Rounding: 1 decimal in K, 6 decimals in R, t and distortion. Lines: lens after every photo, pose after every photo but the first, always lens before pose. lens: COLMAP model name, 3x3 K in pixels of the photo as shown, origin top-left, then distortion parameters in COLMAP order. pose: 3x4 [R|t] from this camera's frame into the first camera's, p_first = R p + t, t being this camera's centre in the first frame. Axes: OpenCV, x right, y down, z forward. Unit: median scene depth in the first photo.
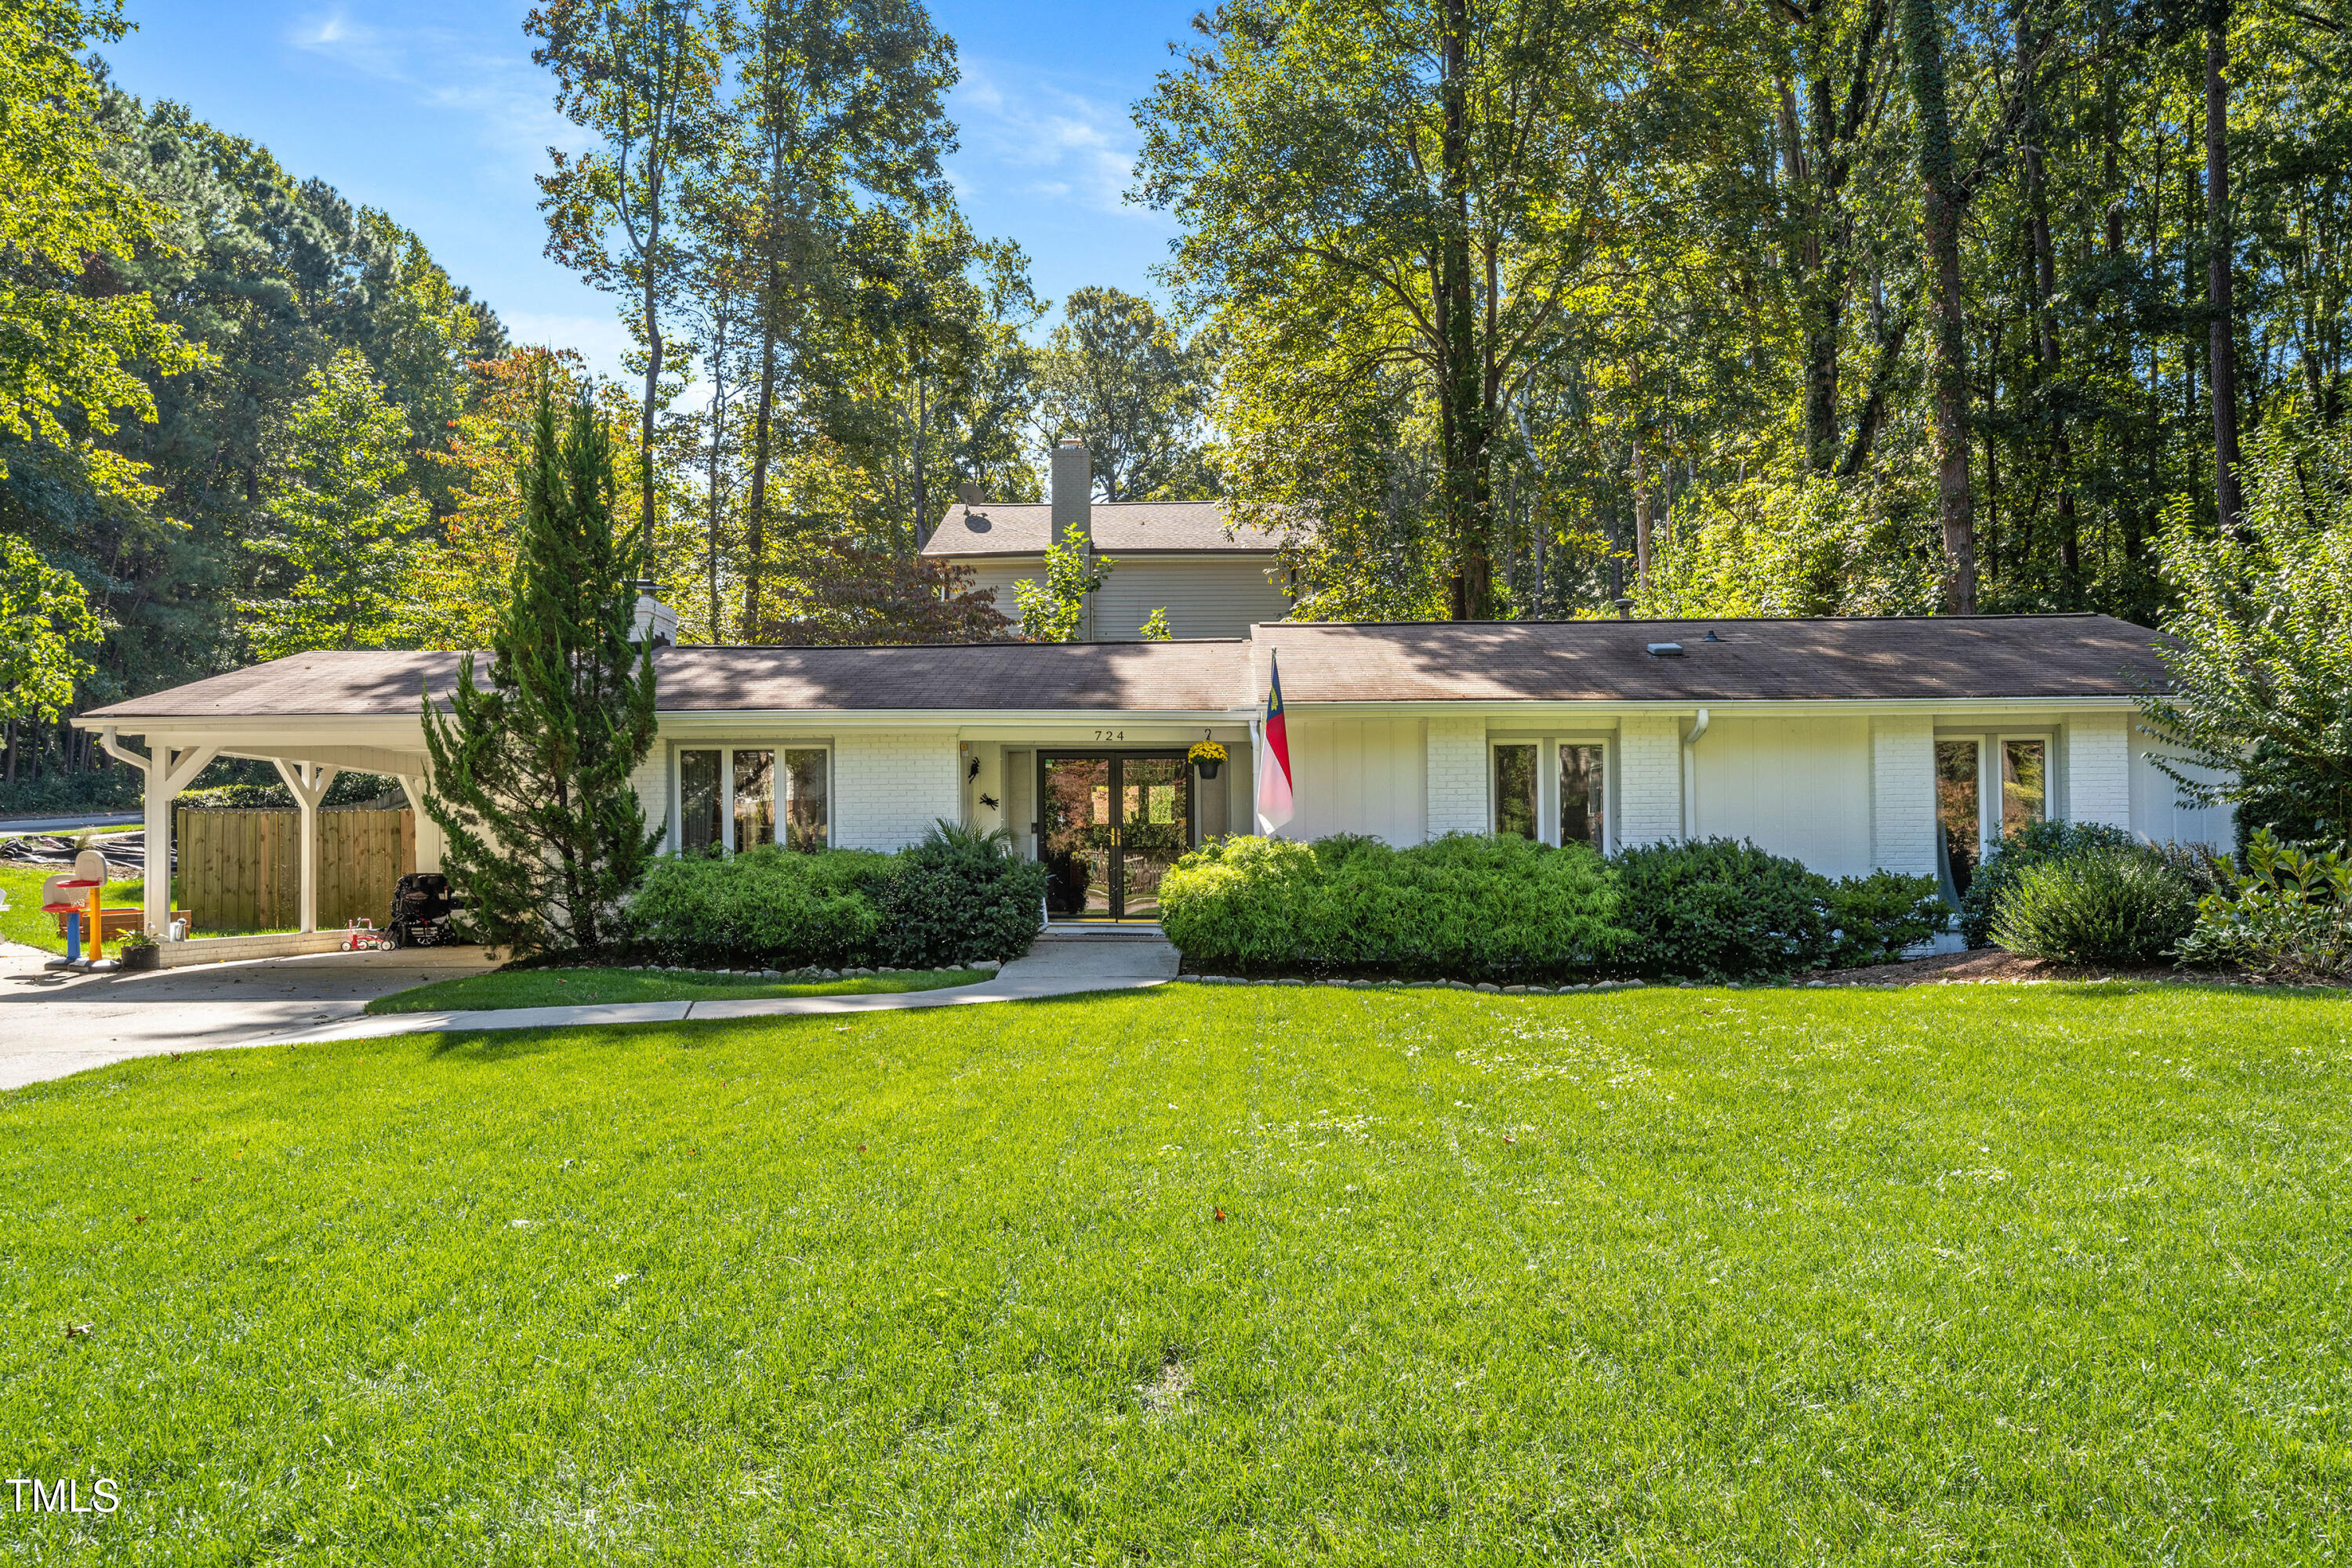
lens RADIAL K [[1029.9, 0, 1182.4], [0, 1029.9, 779.1], [0, 0, 1]] dist [-0.003277, -0.000631]
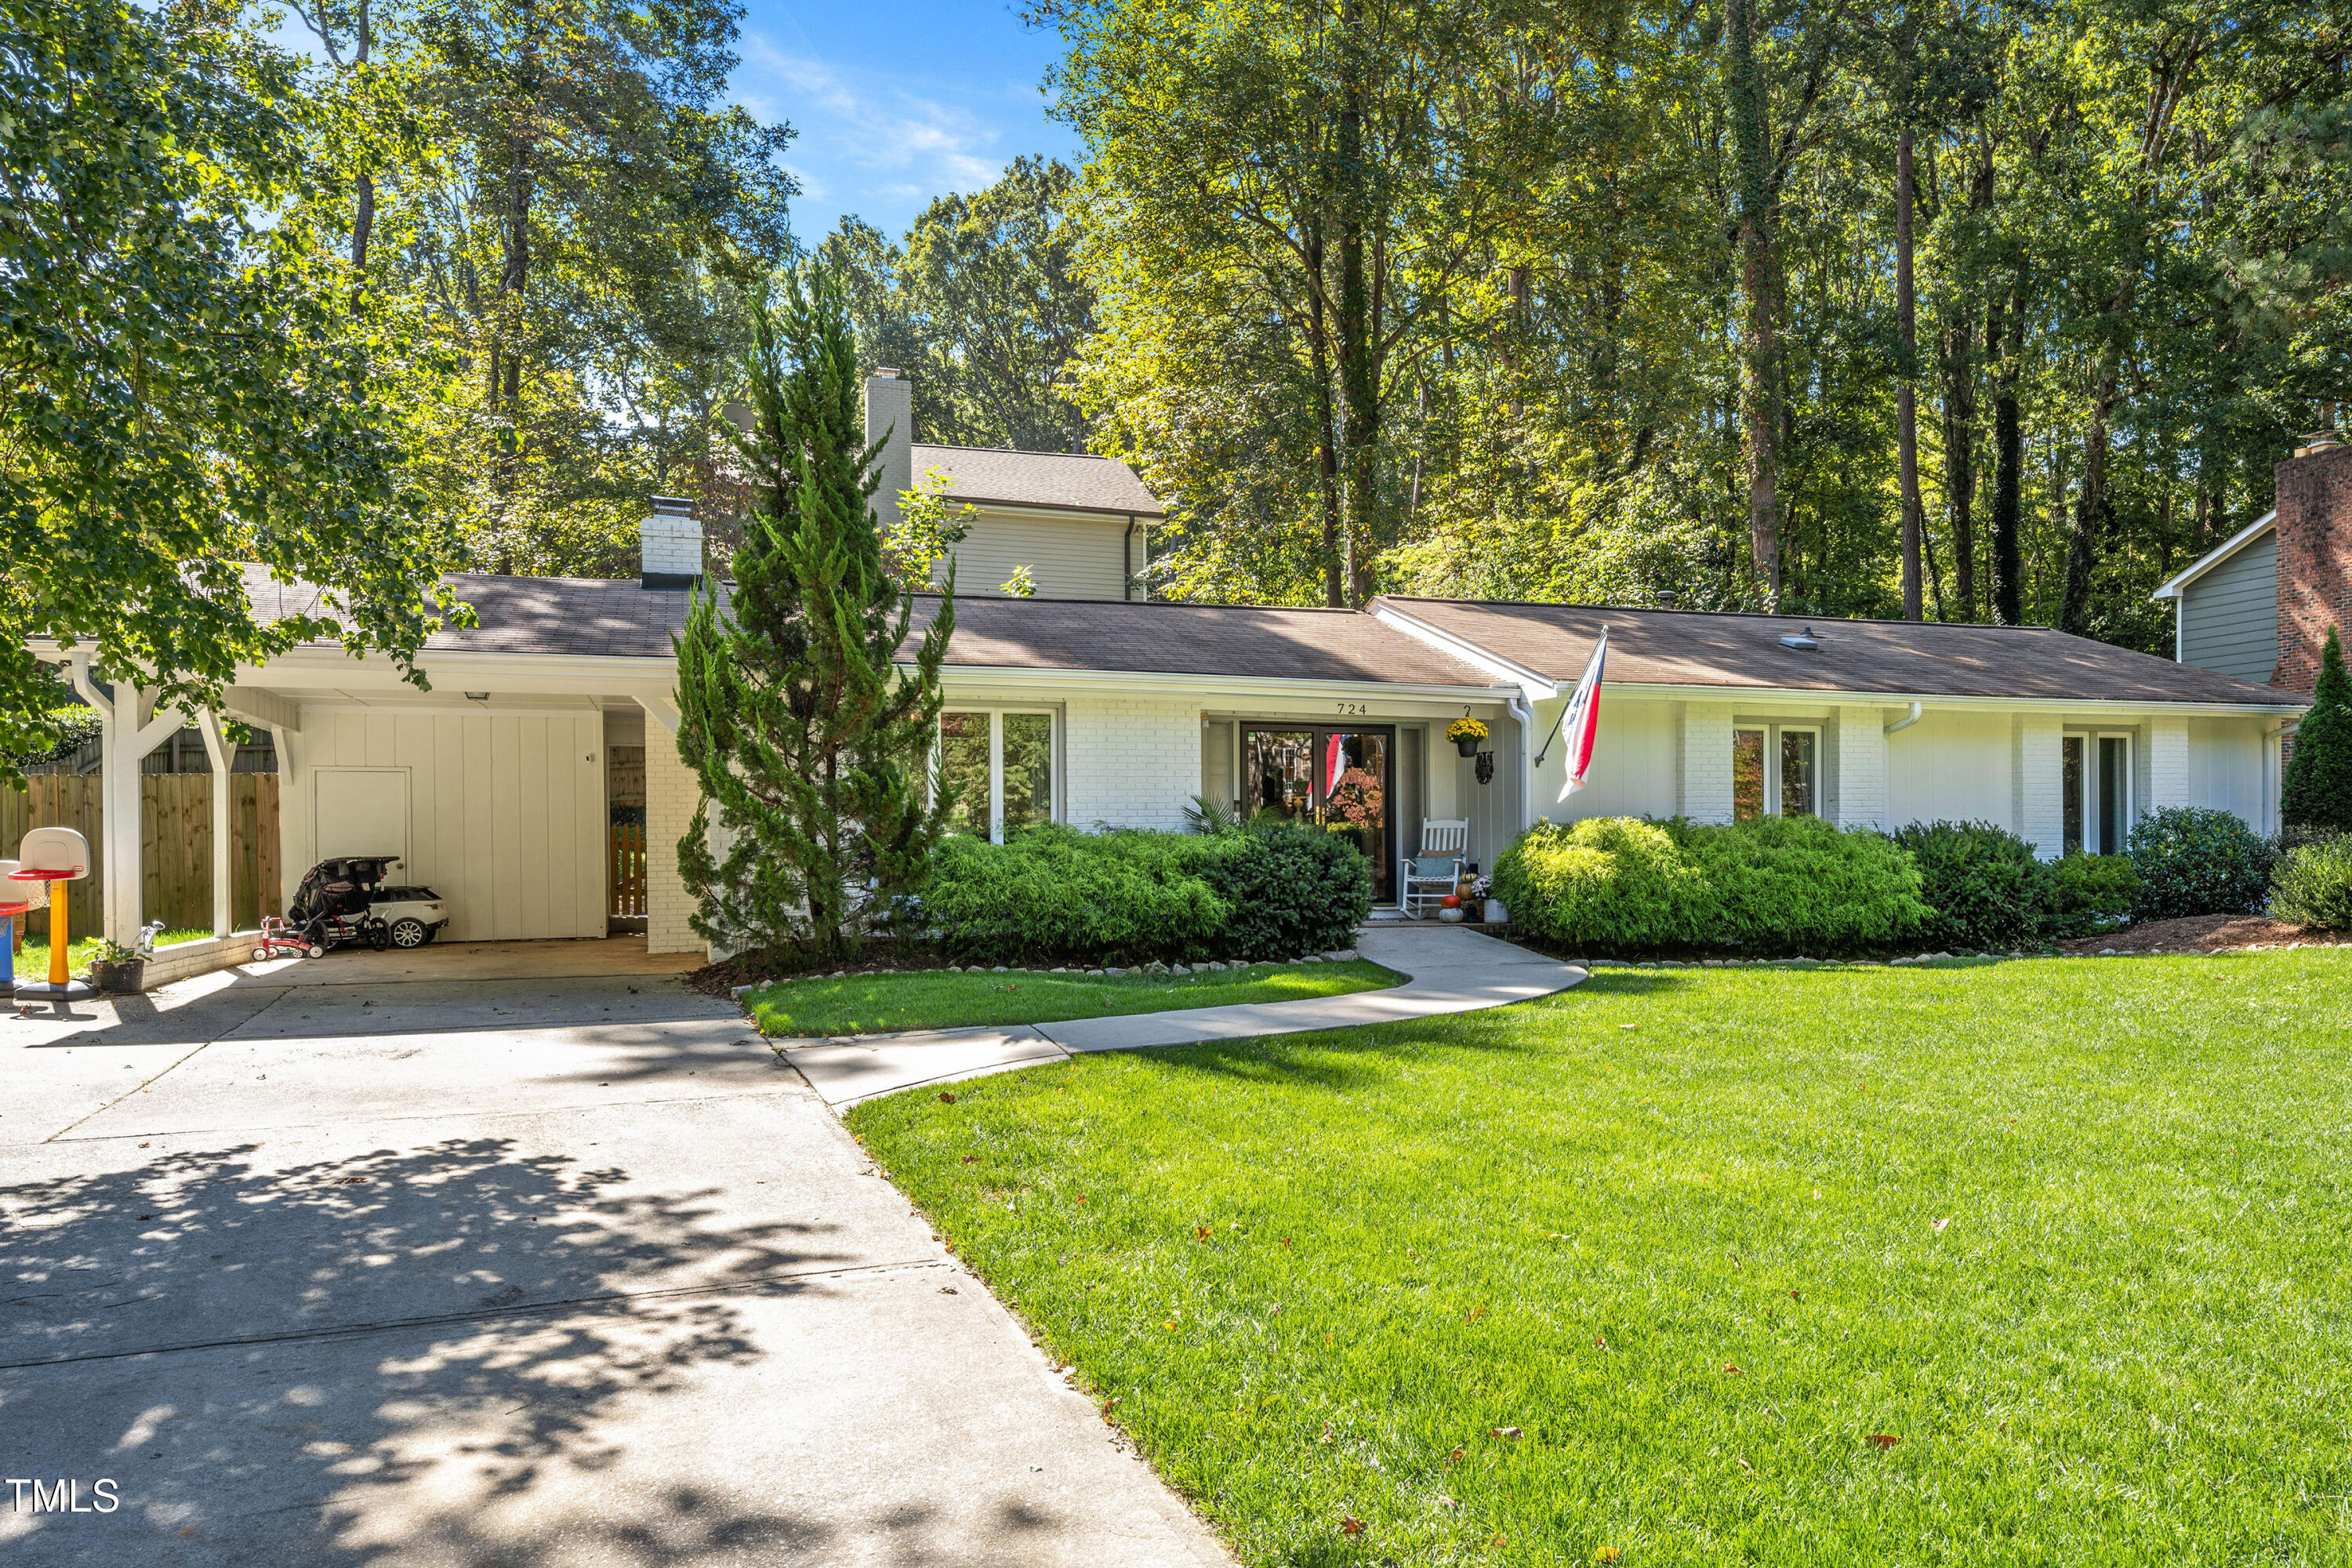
lens RADIAL K [[1076.8, 0, 1181.2], [0, 1076.8, 777.1], [0, 0, 1]] dist [0.001378, -0.000017]
pose [[0.968286, 0.013888, 0.249456, -0.501849], [-0.019964, 0.999562, 0.021843, 0.001557], [-0.249044, -0.026131, 0.968140, 0.088536]]
